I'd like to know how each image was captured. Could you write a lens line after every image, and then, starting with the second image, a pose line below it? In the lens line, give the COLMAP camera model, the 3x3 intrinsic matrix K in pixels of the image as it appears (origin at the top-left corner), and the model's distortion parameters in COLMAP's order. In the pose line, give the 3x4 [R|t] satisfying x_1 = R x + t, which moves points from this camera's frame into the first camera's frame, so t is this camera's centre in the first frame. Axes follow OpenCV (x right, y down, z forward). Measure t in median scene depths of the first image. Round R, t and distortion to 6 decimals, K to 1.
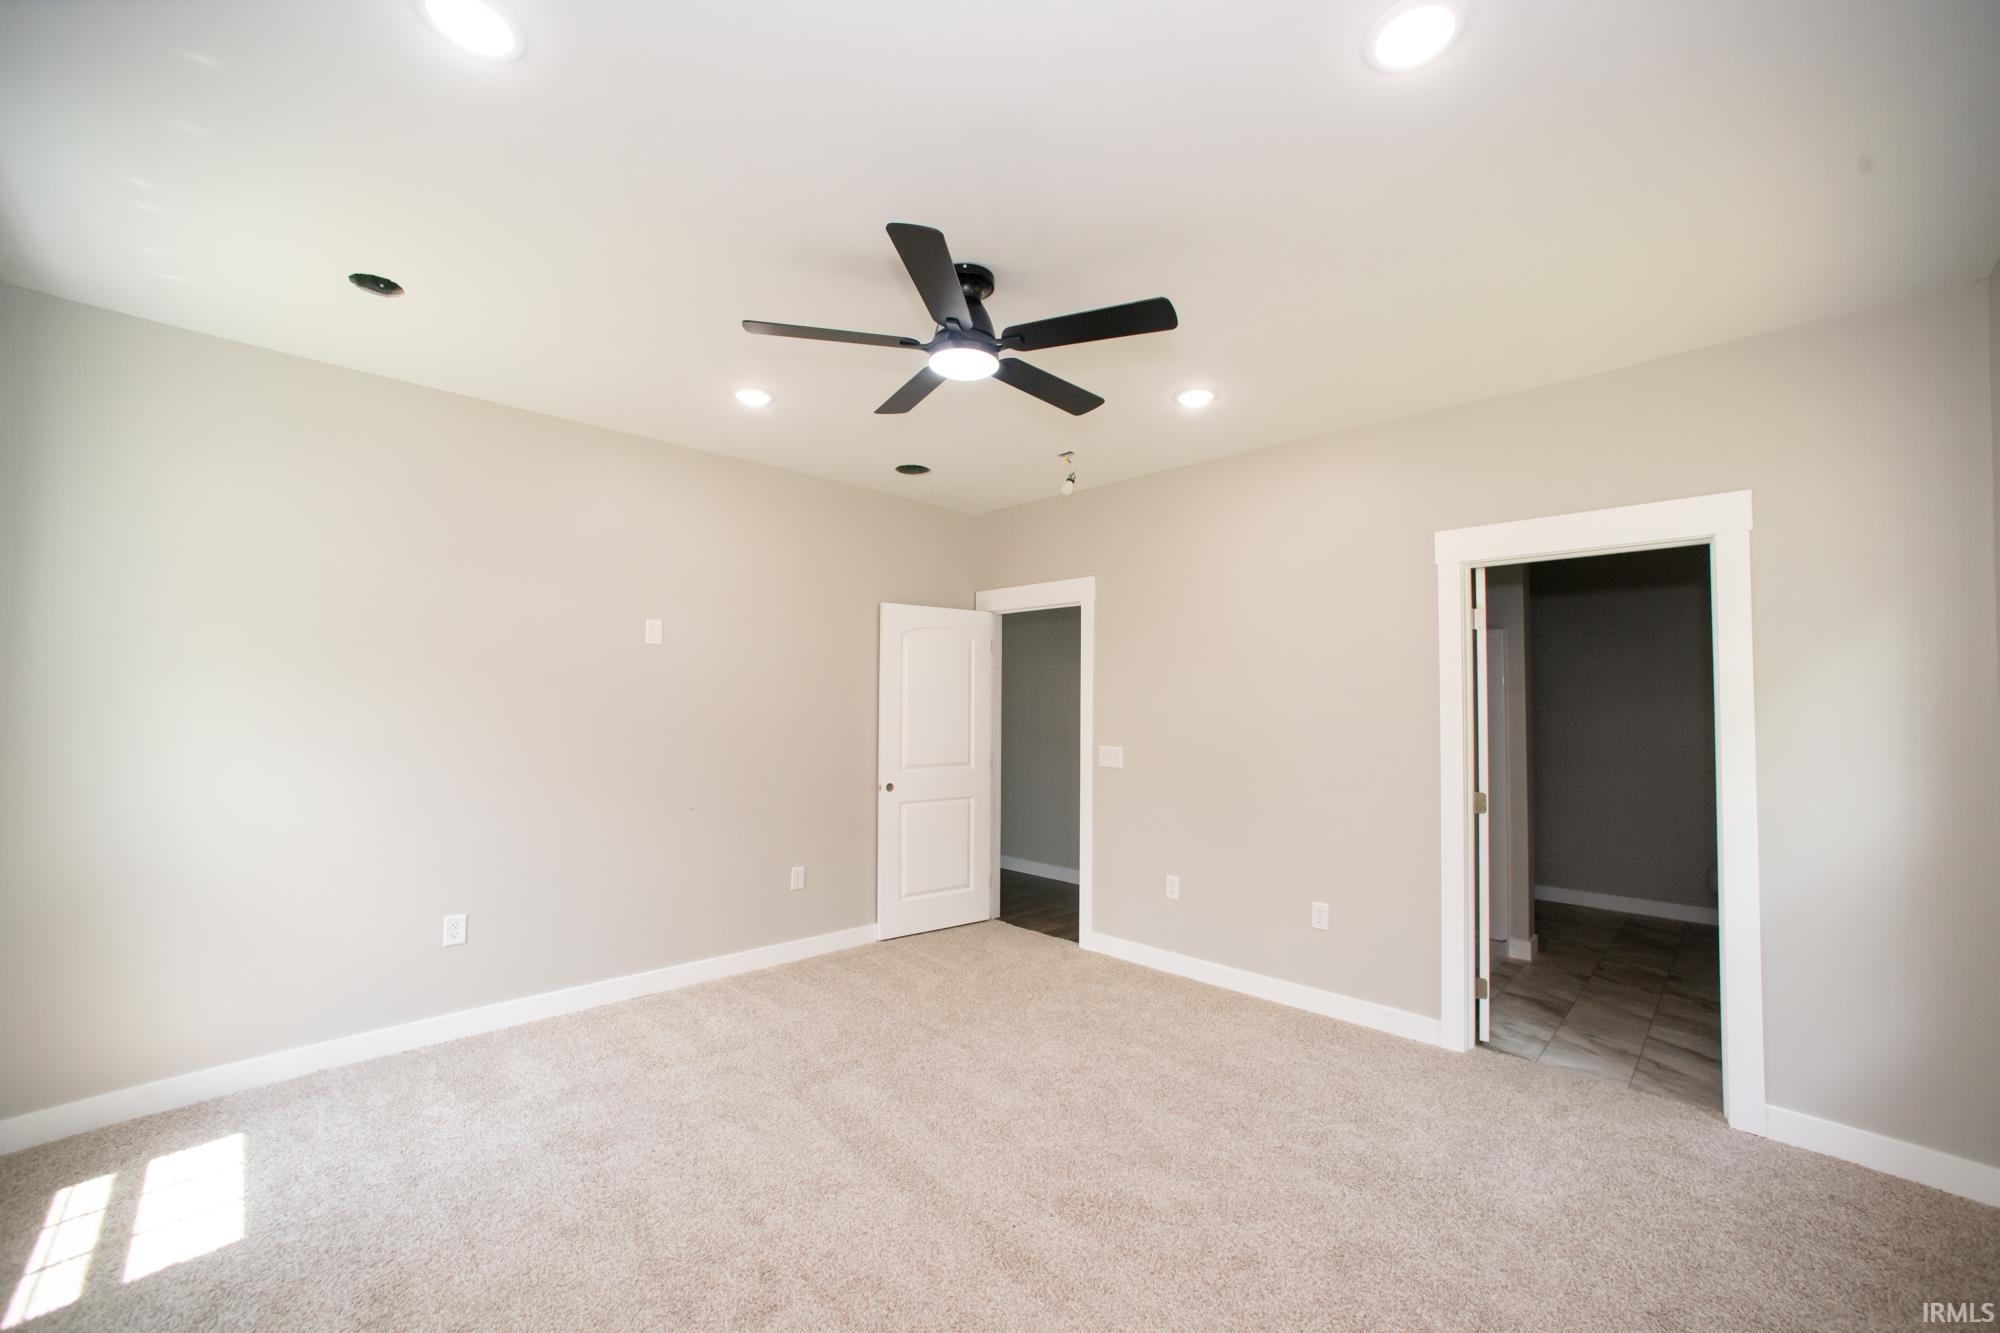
lens RADIAL K [[798.4, 0, 1004.5], [0, 798.4, 675.4], [0, 0, 1]] dist [-0.063153, 0.029930]
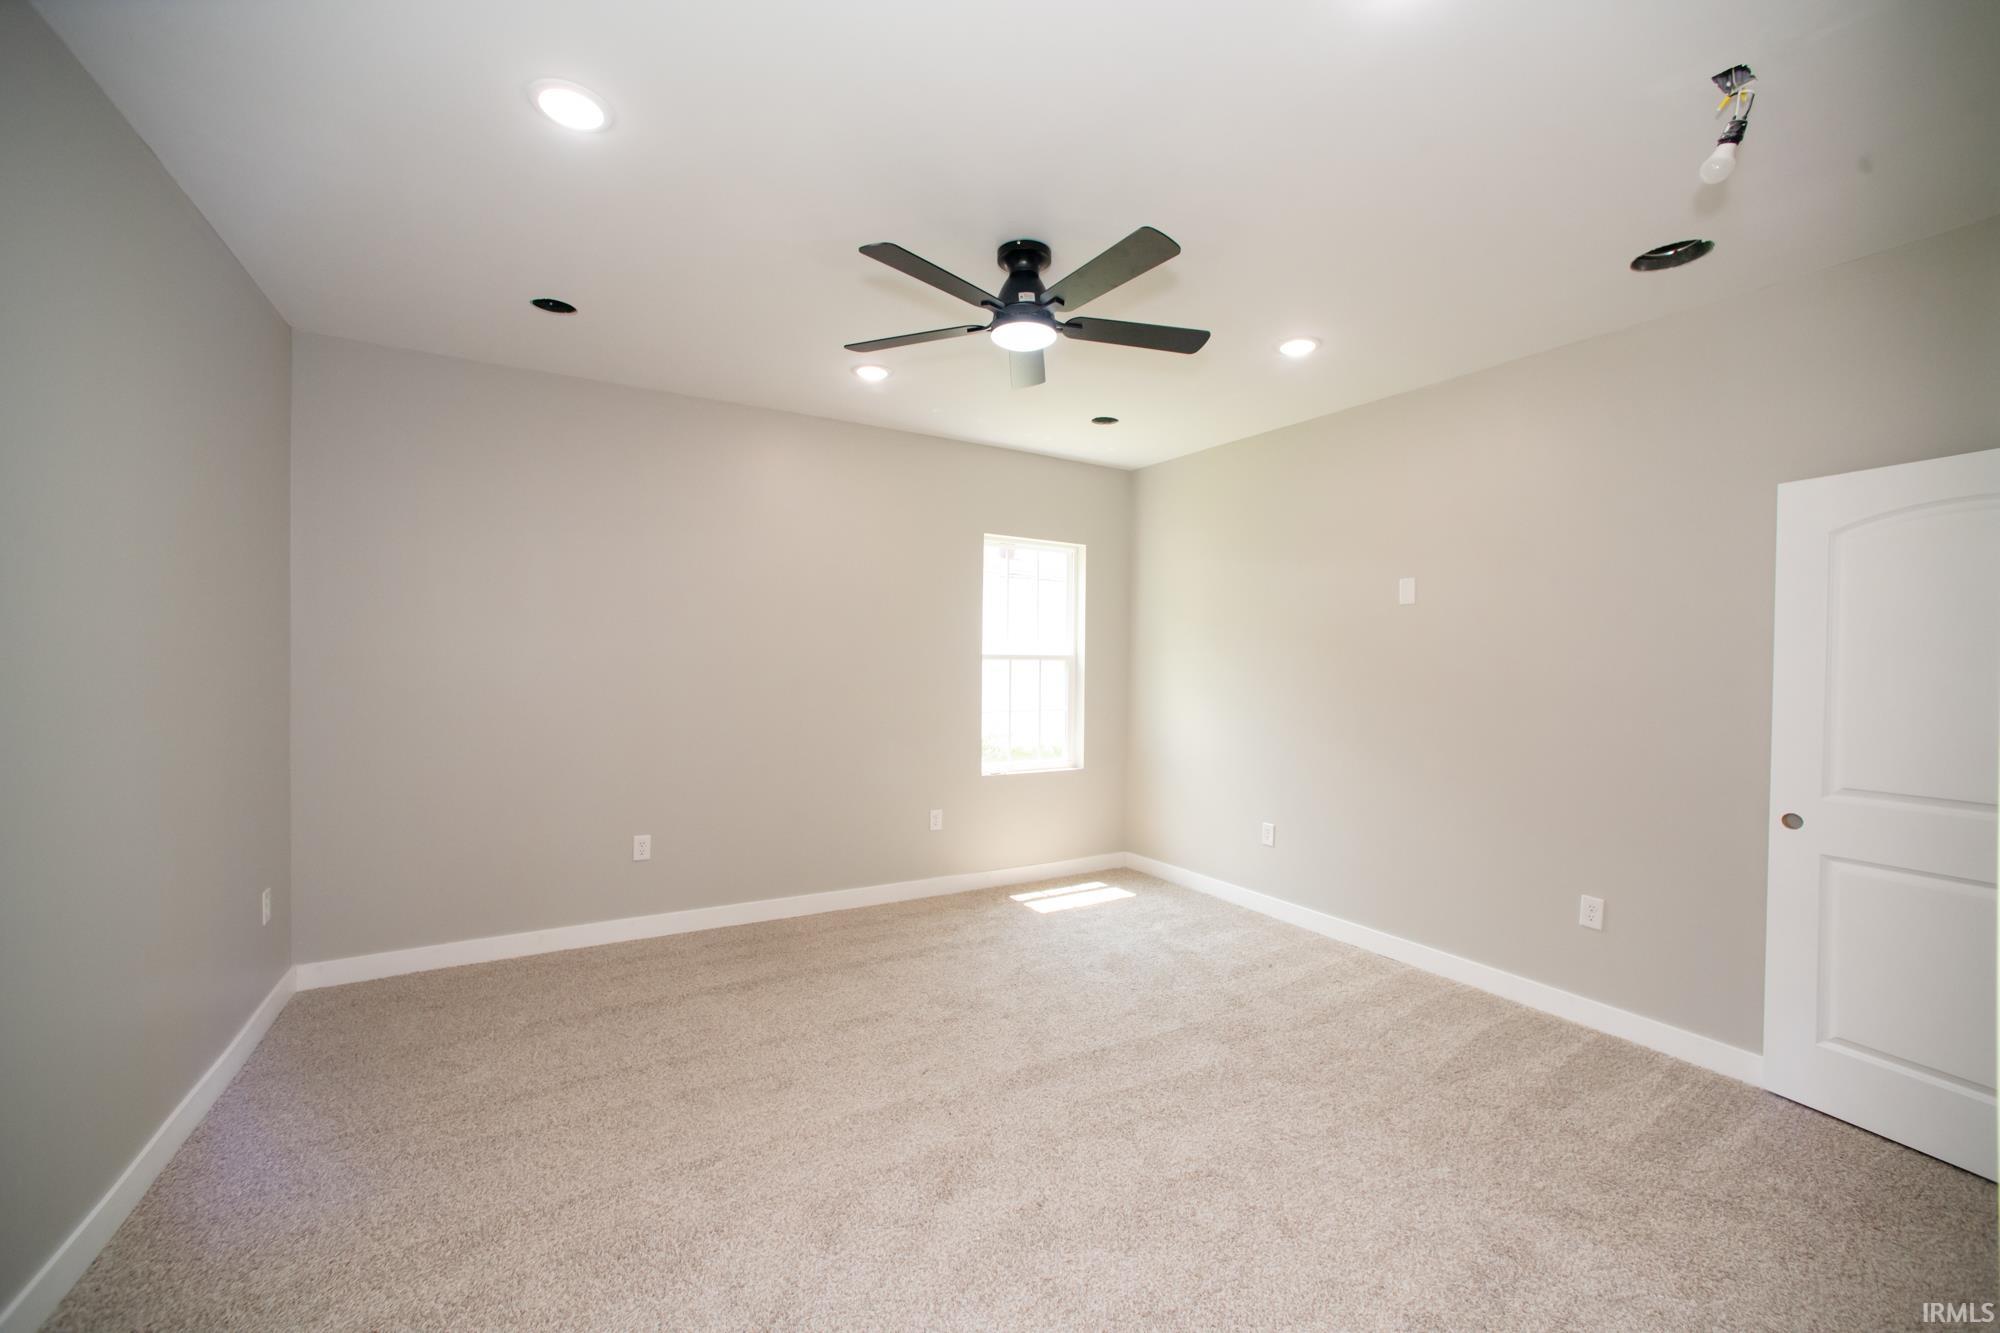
lens RADIAL K [[798.4, 0, 1004.5], [0, 798.4, 675.4], [0, 0, 1]] dist [-0.063153, 0.029930]
pose [[-0.239788, 0.008427, -0.970789, 0.721665], [0.025588, 0.999670, 0.002357, 0.038400], [0.970488, -0.024276, -0.239925, 0.887551]]
